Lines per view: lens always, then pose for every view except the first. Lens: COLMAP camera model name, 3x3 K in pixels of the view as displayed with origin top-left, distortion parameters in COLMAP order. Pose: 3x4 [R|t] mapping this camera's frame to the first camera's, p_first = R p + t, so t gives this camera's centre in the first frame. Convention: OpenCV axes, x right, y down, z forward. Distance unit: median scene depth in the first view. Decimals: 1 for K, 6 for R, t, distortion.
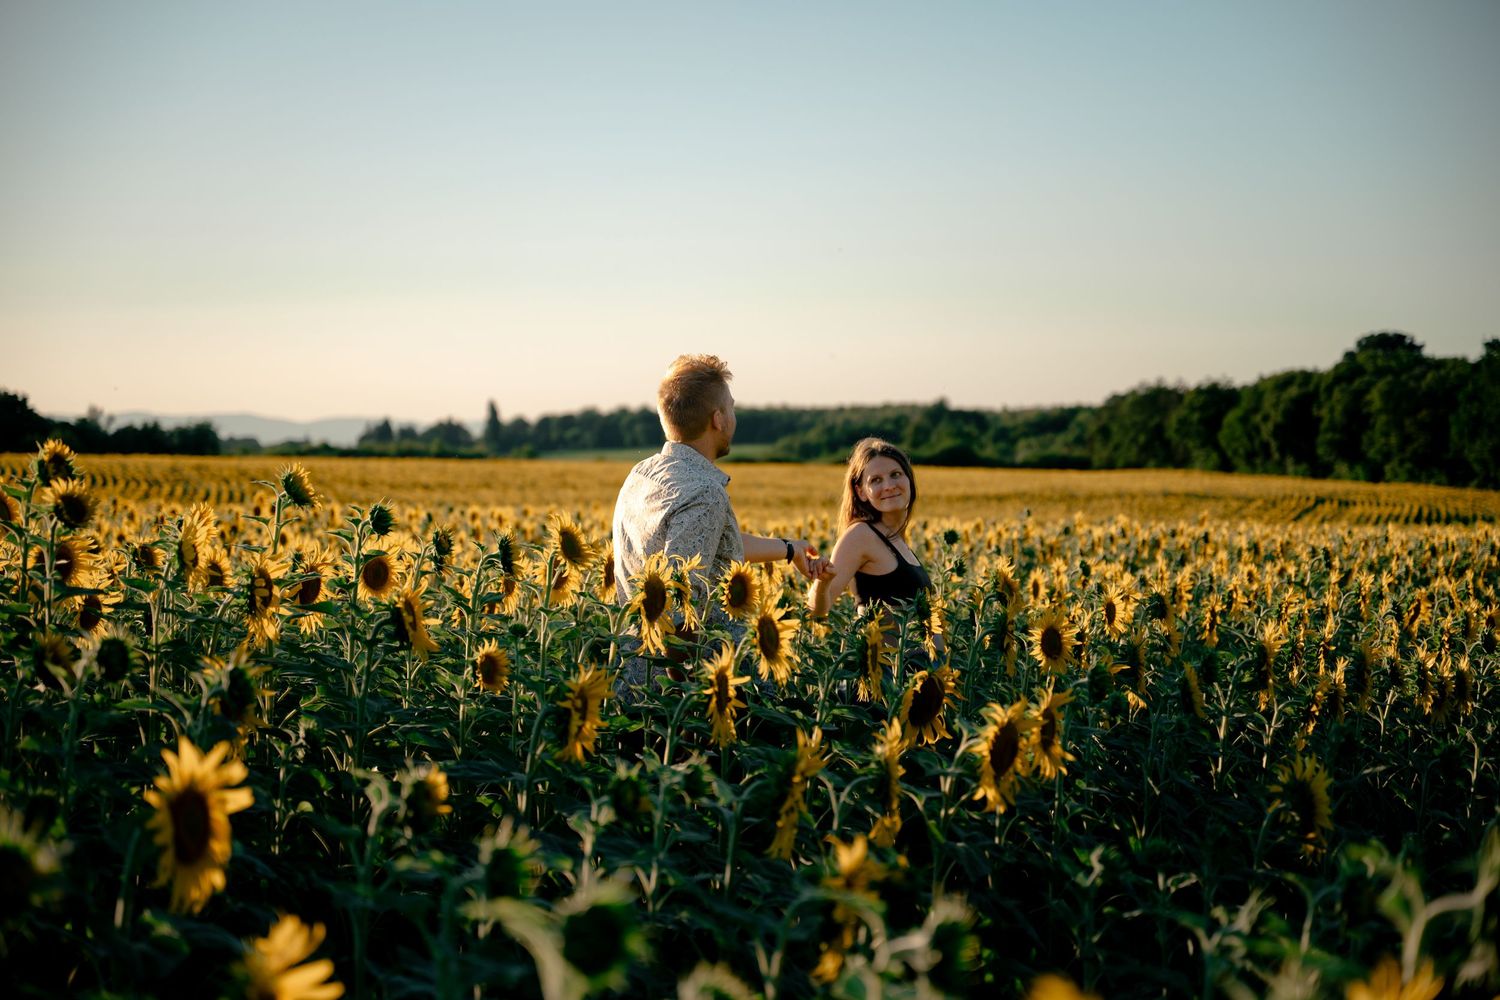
lens RADIAL K [[2636.6, 0, 755.1], [0, 2636.6, 503.2], [0, 0, 1]] dist [-0.043518, 0.000000]
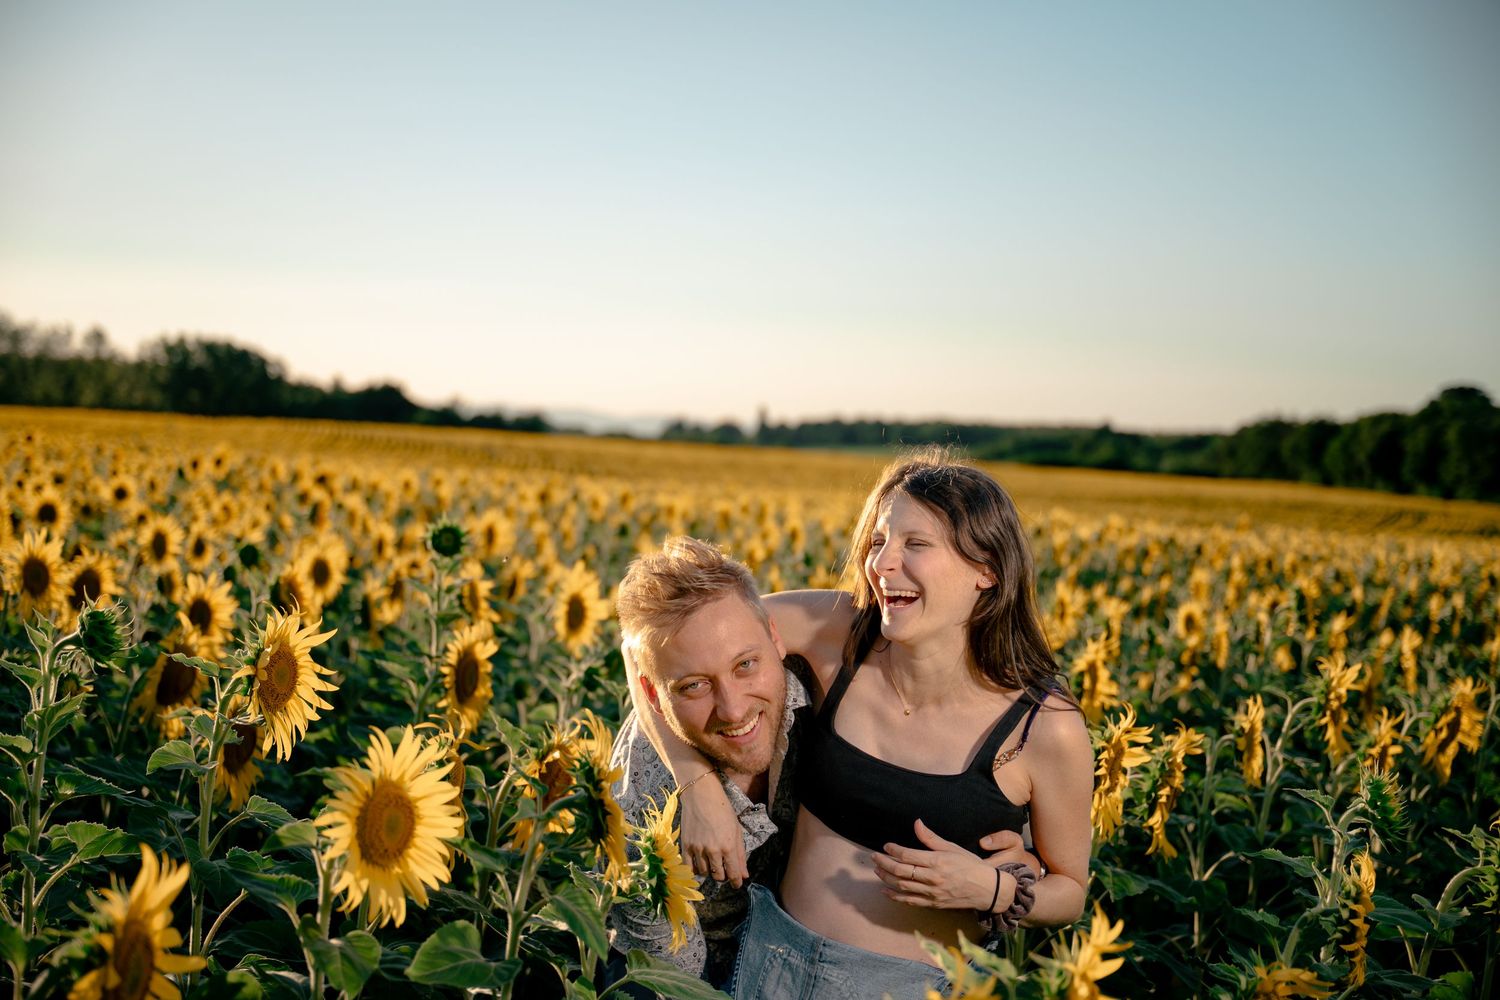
lens RADIAL K [[2009.6, 0, 742.0], [0, 2009.6, 508.3], [0, 0, 1]] dist [-0.054069, 0.000000]
pose [[0.992888, 0.050096, -0.107997, 0.153400], [-0.049058, 0.998721, 0.012255, 0.000119], [0.108472, -0.006870, 0.994076, 0.596853]]
